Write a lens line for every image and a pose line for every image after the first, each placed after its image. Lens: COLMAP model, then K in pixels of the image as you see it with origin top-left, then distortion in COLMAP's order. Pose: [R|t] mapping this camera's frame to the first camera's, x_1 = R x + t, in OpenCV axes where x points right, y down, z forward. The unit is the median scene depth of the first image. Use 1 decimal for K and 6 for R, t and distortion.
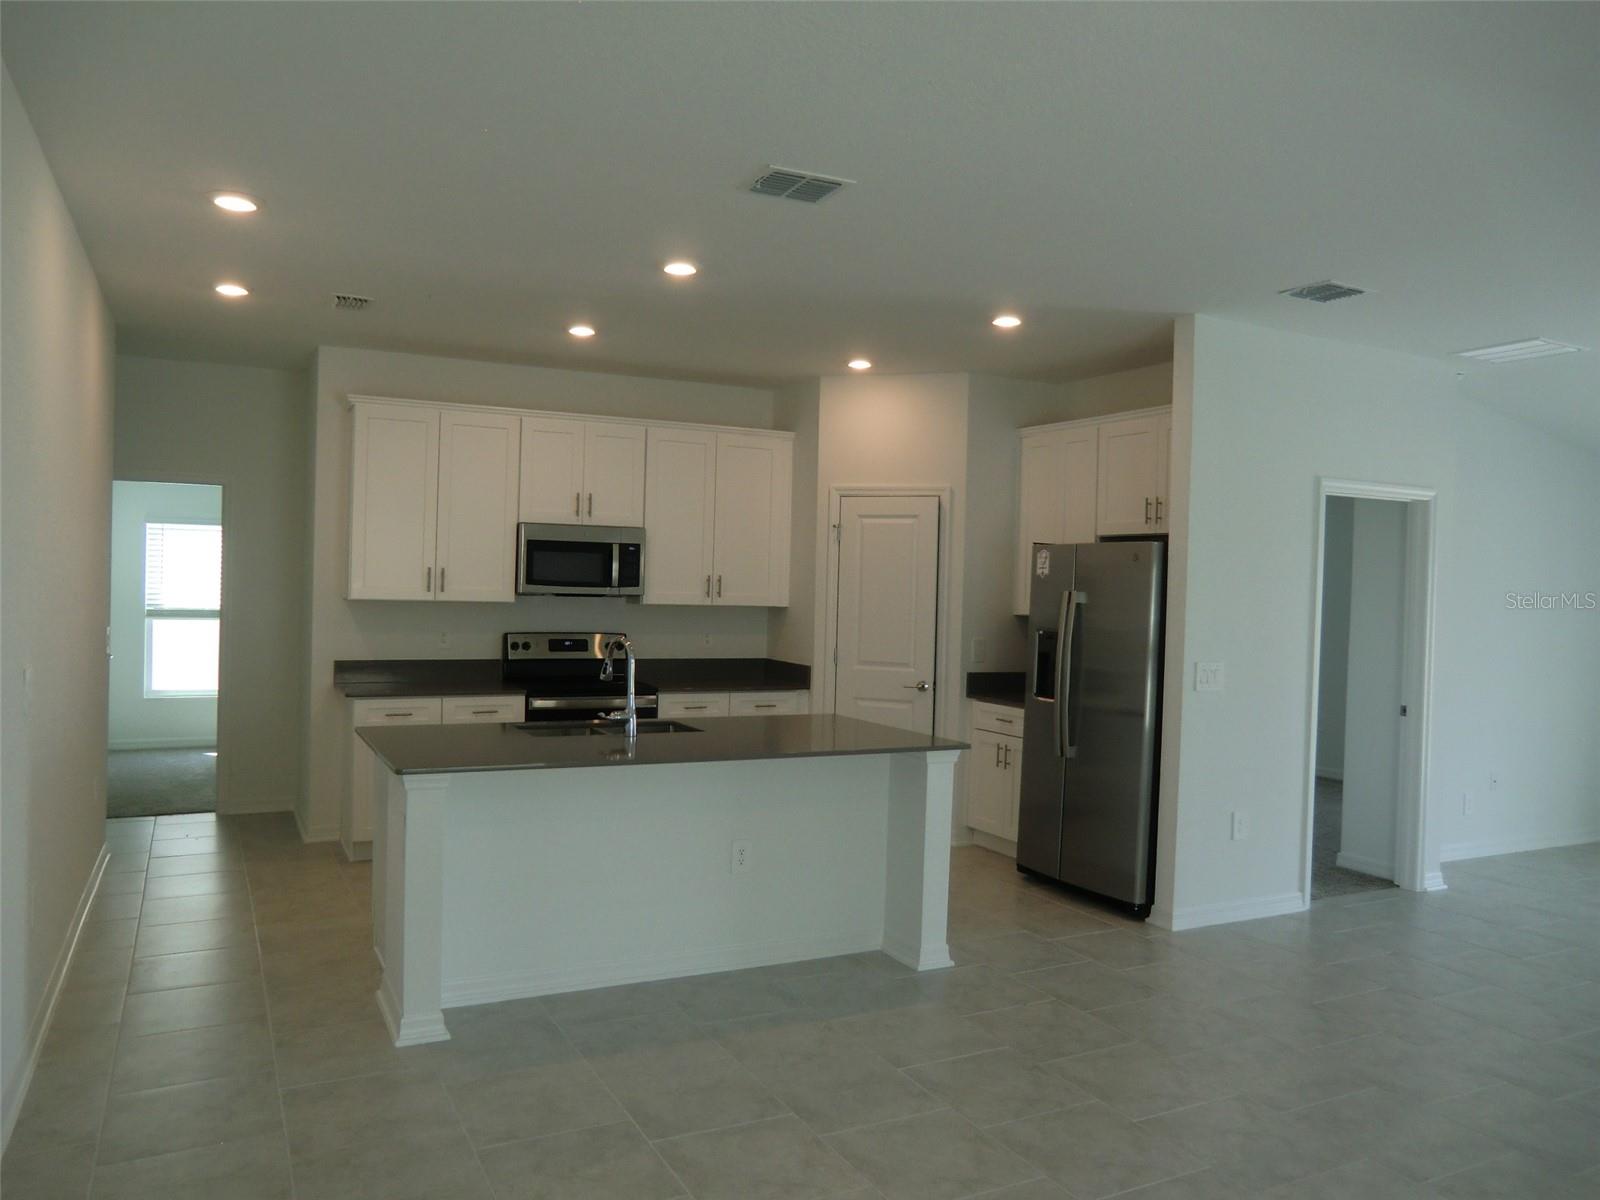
lens RADIAL K [[1174.4, 0, 804.3], [0, 1174.4, 602.3], [0, 0, 1]] dist [-0.088064, 0.105910]
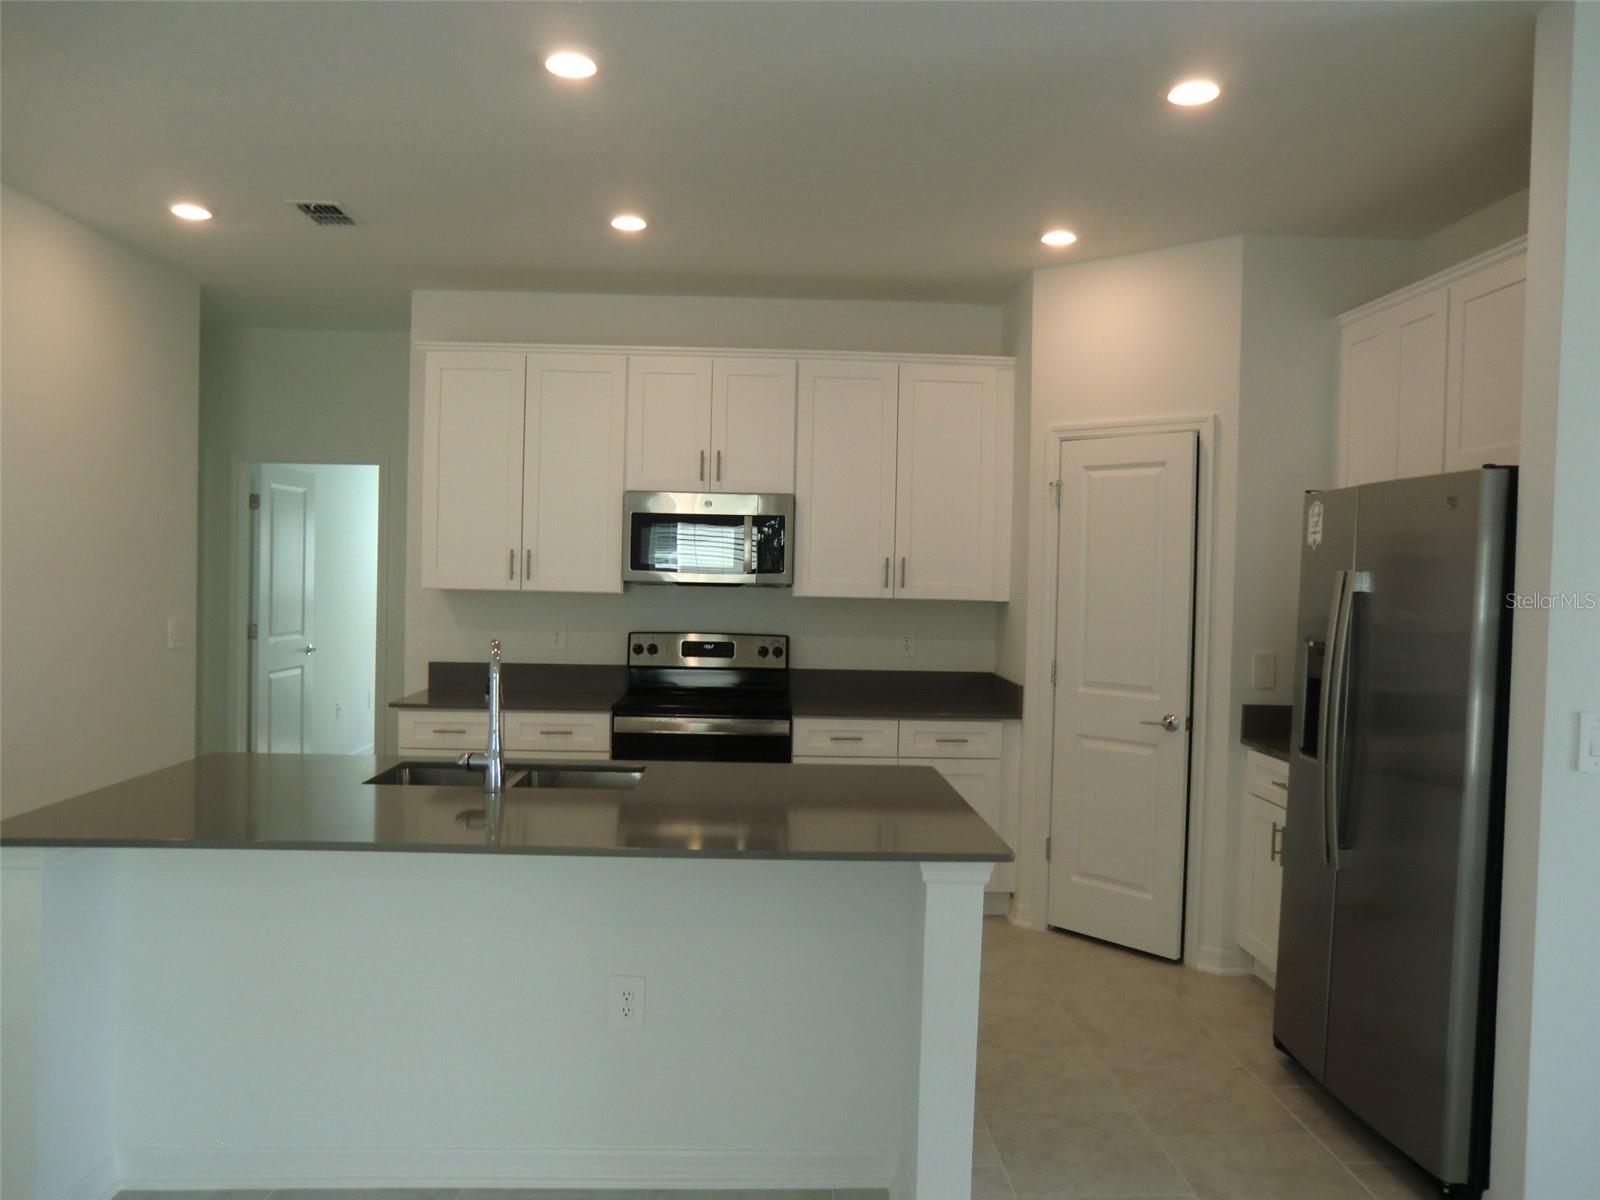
lens RADIAL K [[1174.4, 0, 804.3], [0, 1174.4, 602.3], [0, 0, 1]] dist [-0.088064, 0.105910]
pose [[0.907294, 0.003952, -0.420478, 0.188411], [-0.004725, 0.999989, -0.000796, 0.005902], [0.420471, 0.002708, 0.907302, 0.326536]]
